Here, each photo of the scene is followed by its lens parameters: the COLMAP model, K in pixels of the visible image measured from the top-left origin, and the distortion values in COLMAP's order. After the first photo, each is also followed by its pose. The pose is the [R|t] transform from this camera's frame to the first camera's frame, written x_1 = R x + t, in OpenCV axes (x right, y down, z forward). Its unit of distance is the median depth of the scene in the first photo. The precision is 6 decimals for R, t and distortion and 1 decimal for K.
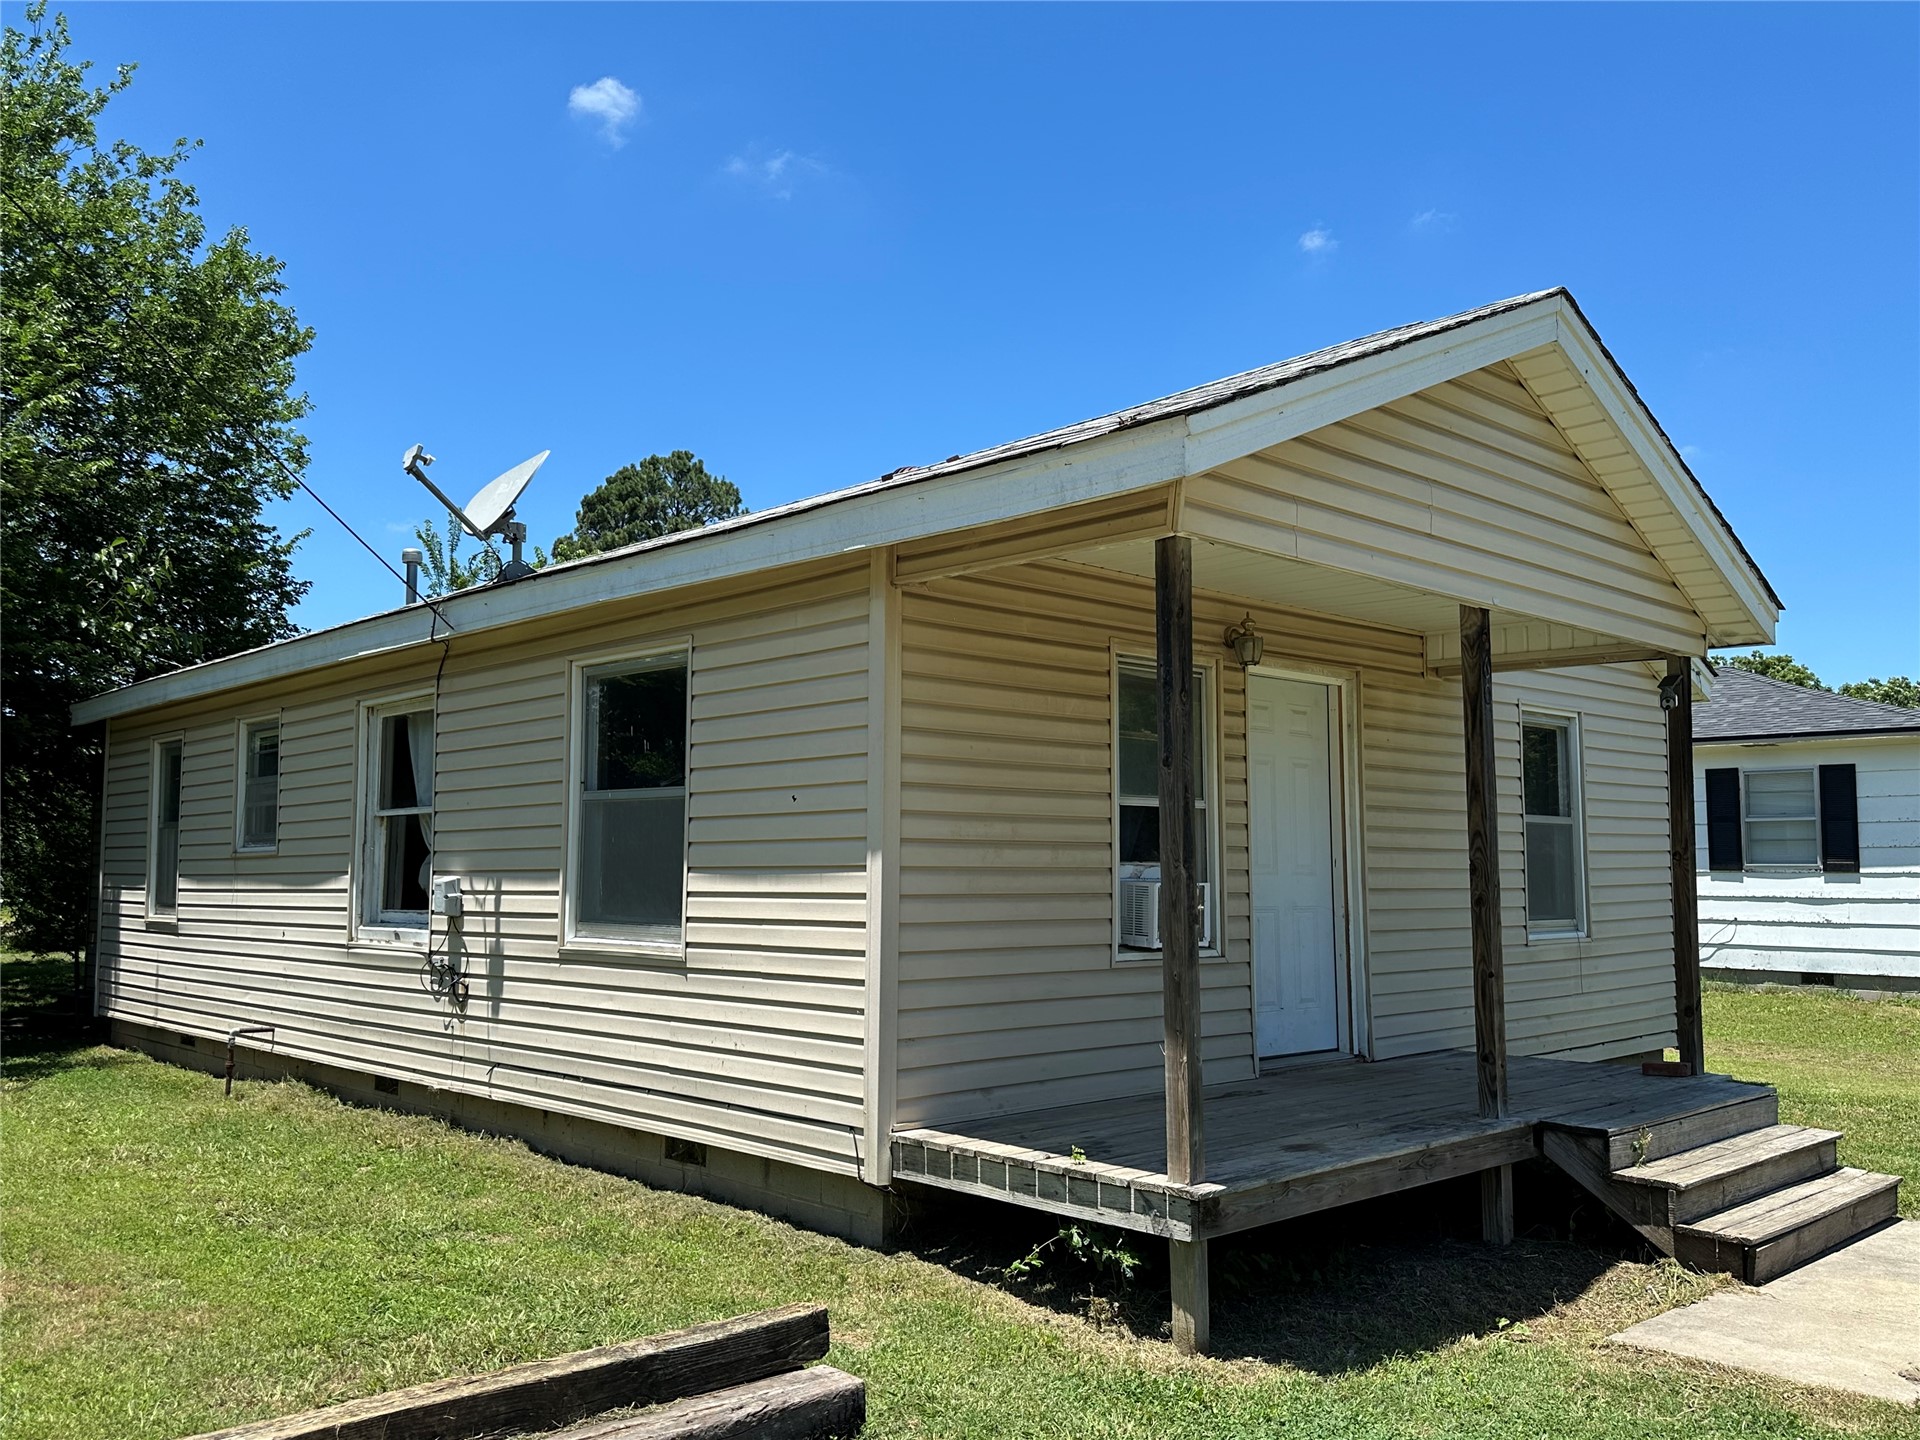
lens RADIAL K [[1572.8, 0, 942.9], [0, 1572.8, 706.3], [0, 0, 1]] dist [0.083869, -0.000075]
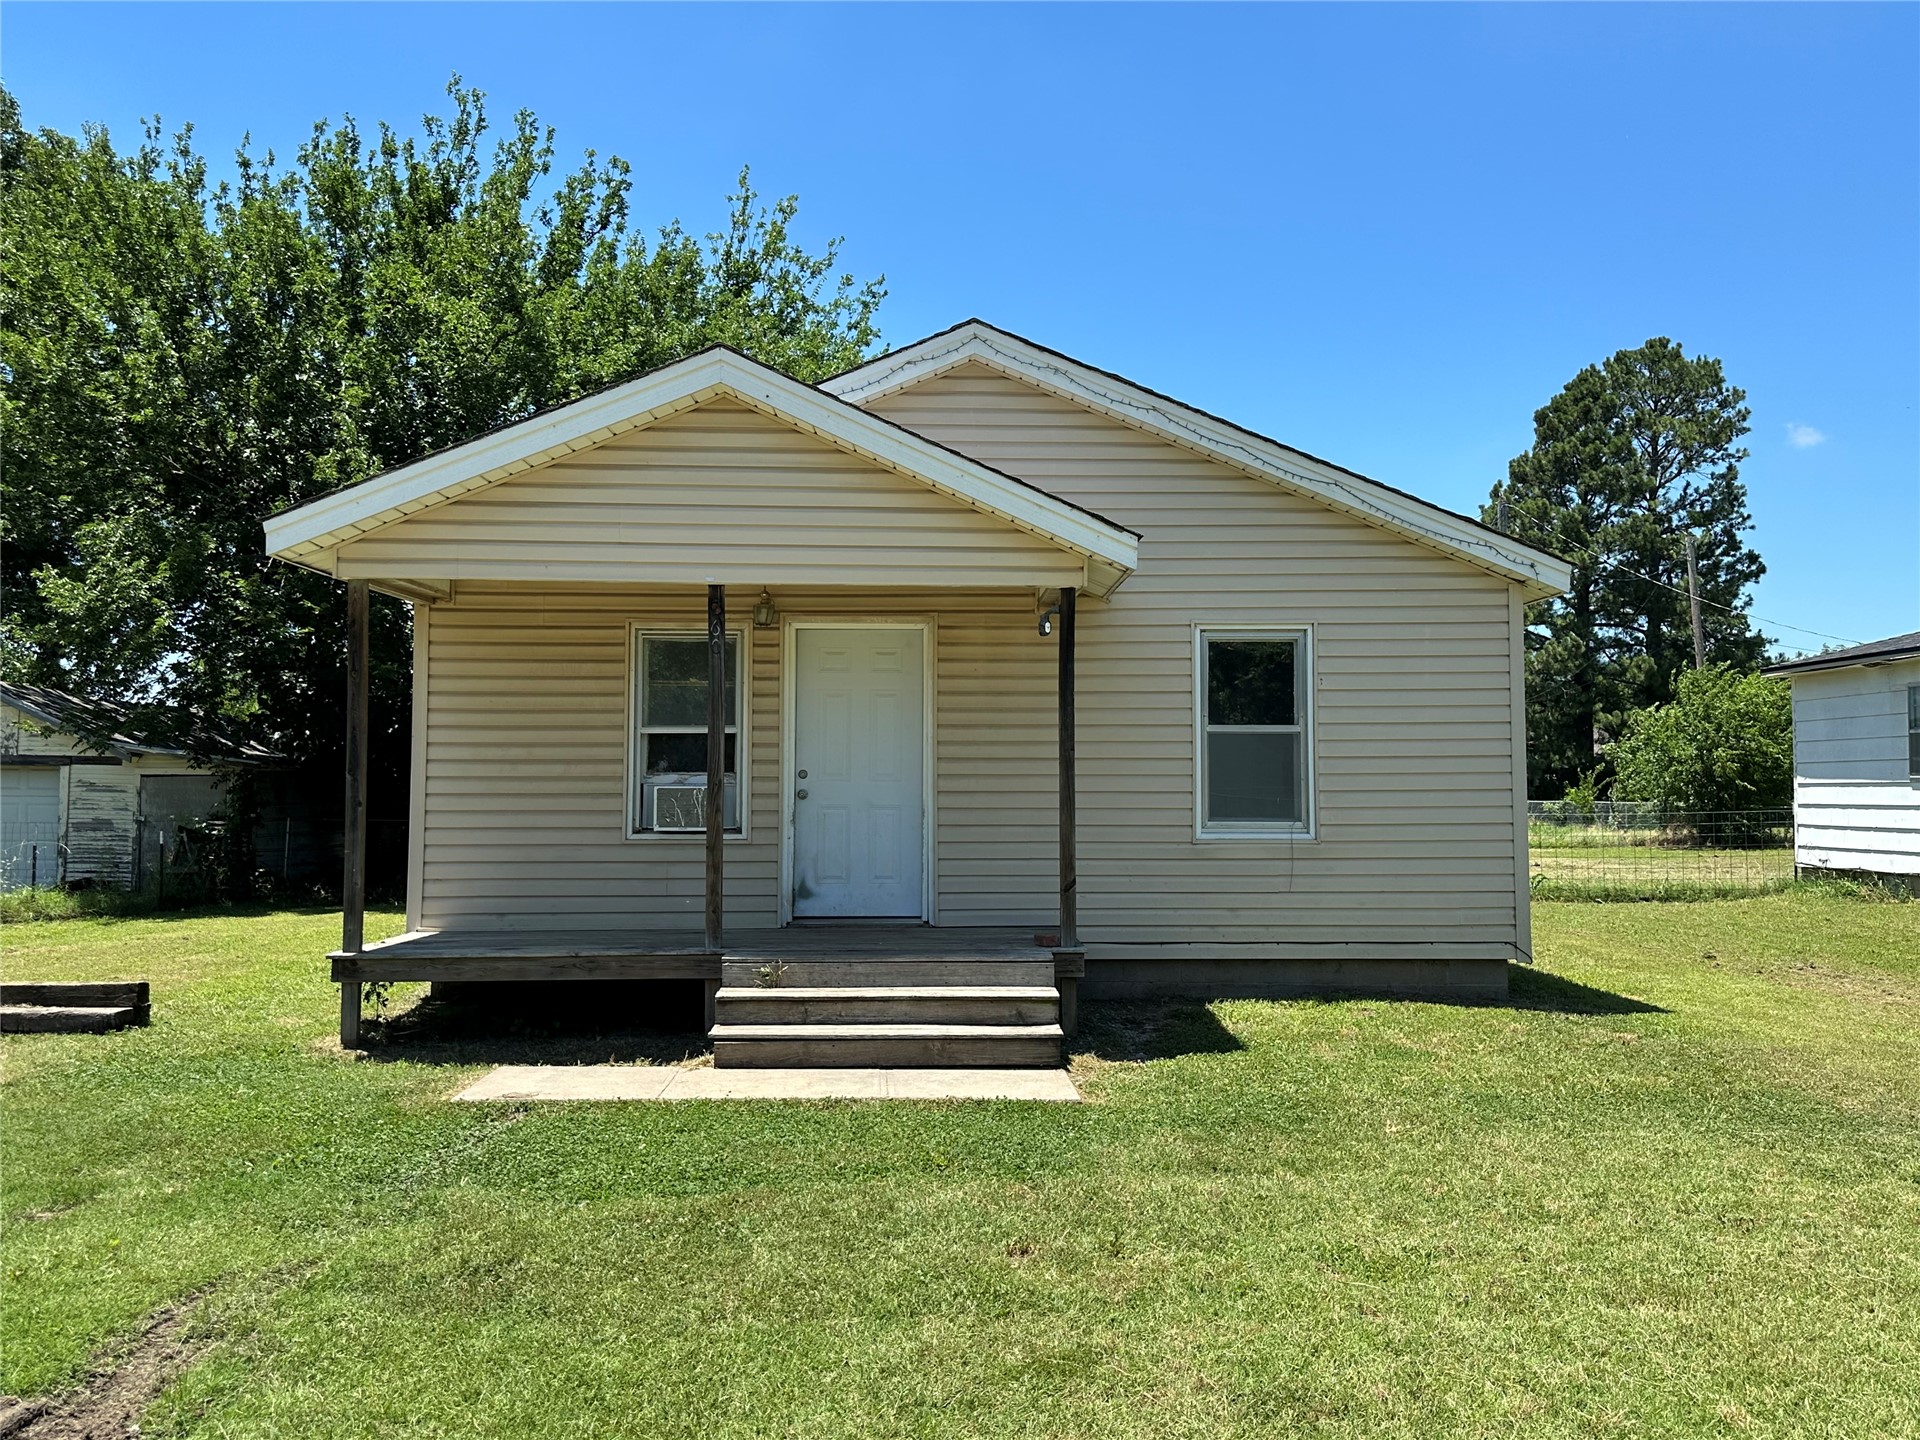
lens RADIAL K [[1572.8, 0, 950.9], [0, 1572.8, 716.1], [0, 0, 1]] dist [0.083869, -0.000075]
pose [[0.742985, -0.033477, -0.668470, 1.230155], [0.070656, 0.997091, 0.028598, 0.023929], [0.665568, -0.068479, 0.743189, 0.100802]]
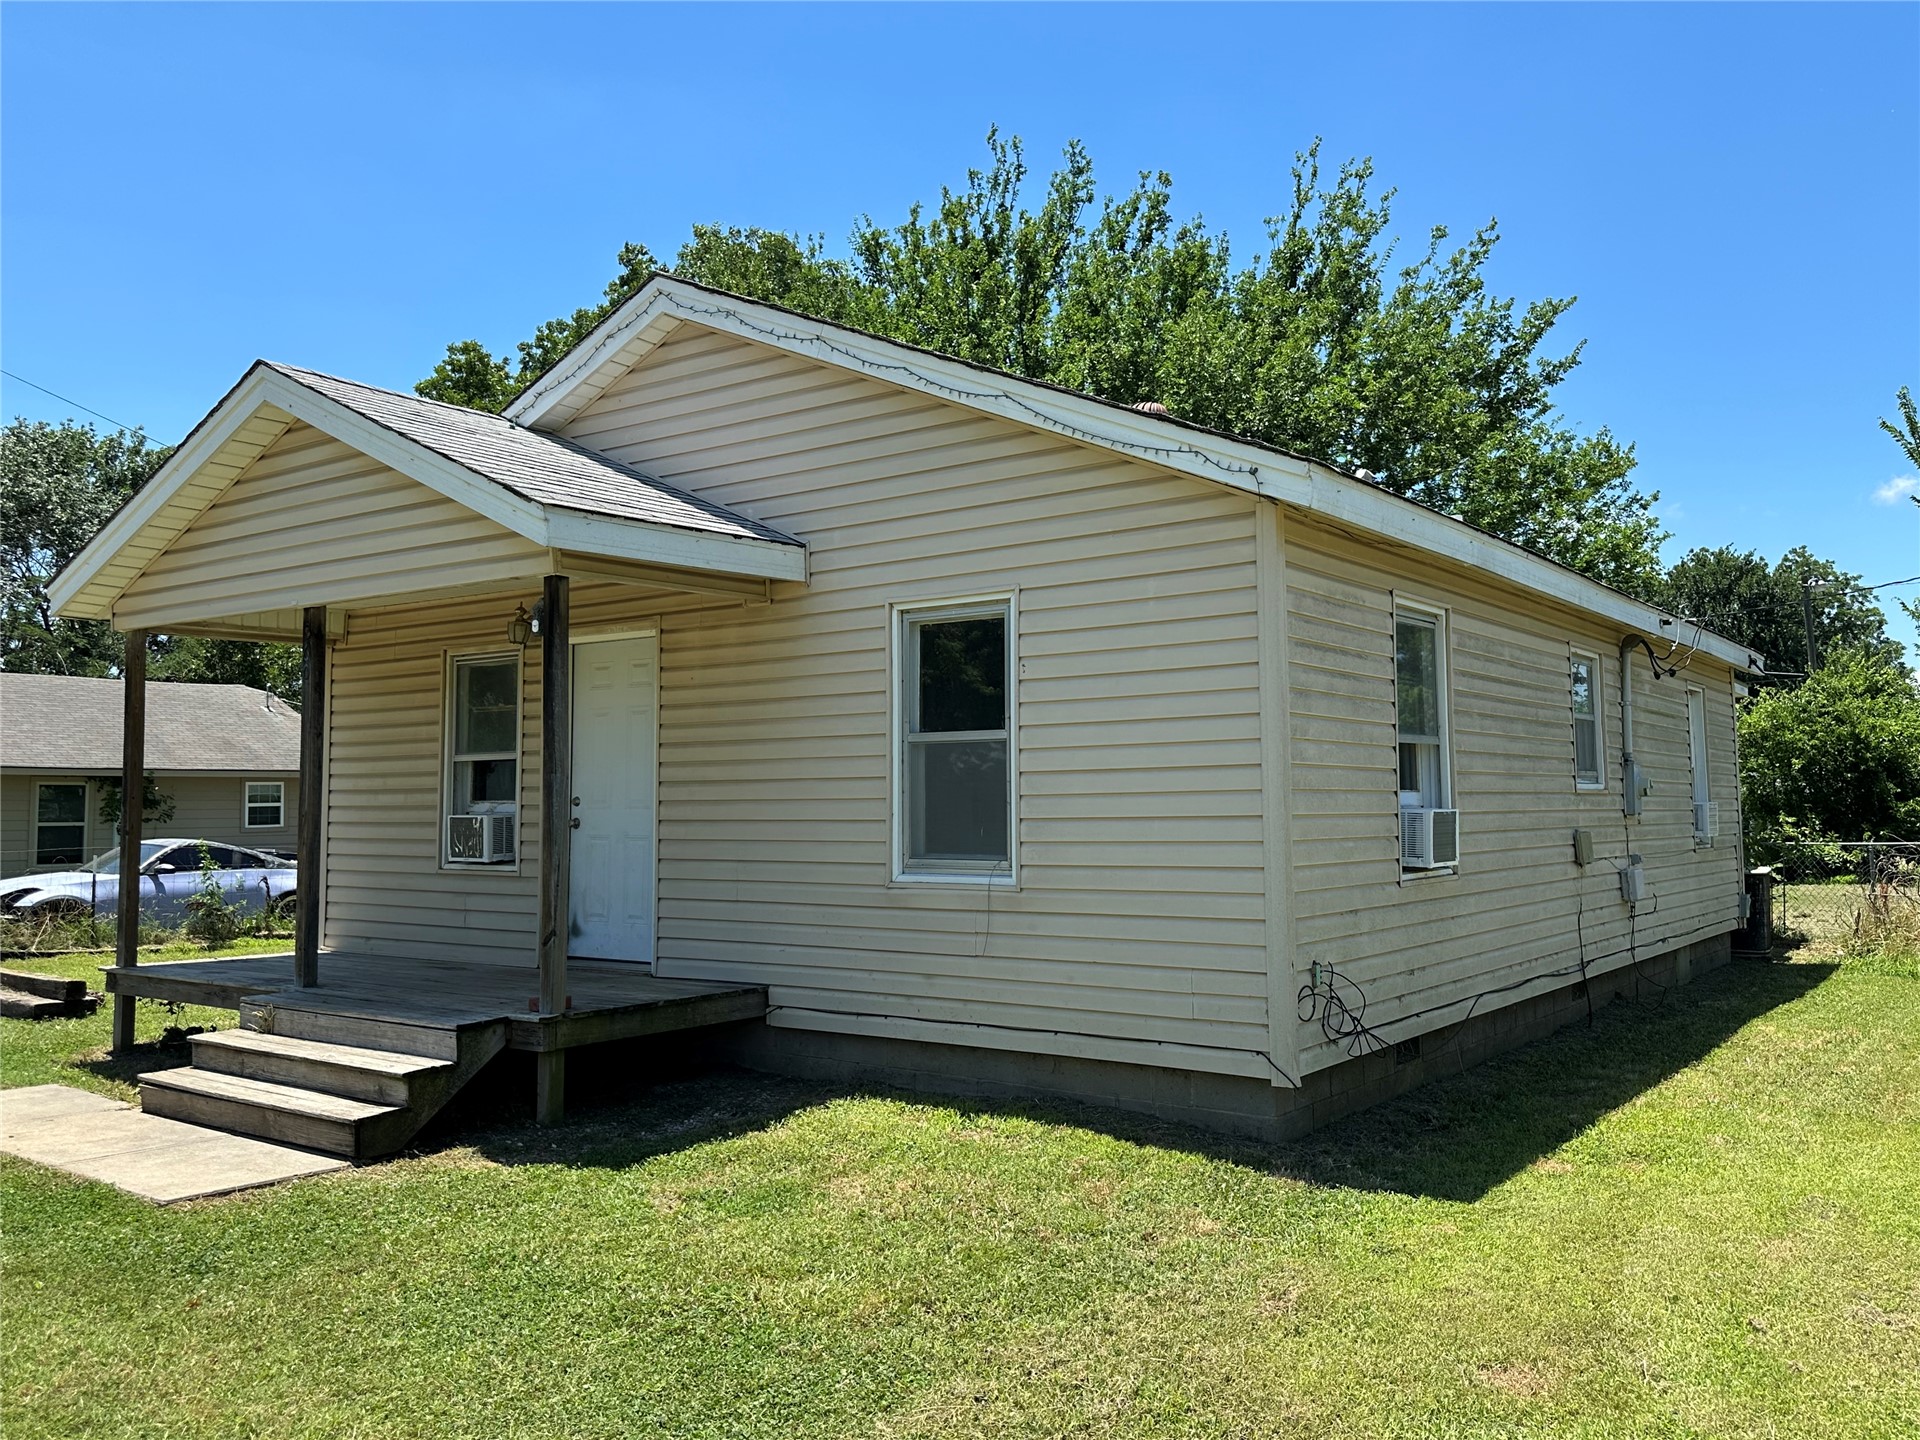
lens RADIAL K [[1526.8, 0, 971.2], [0, 1526.8, 730.2], [0, 0, 1]] dist [0.018803, -0.006088]
pose [[0.205215, -0.051907, -0.977340, 1.486048], [0.107727, 0.993723, -0.030157, 0.120521], [0.972770, -0.099097, 0.209518, 1.105920]]
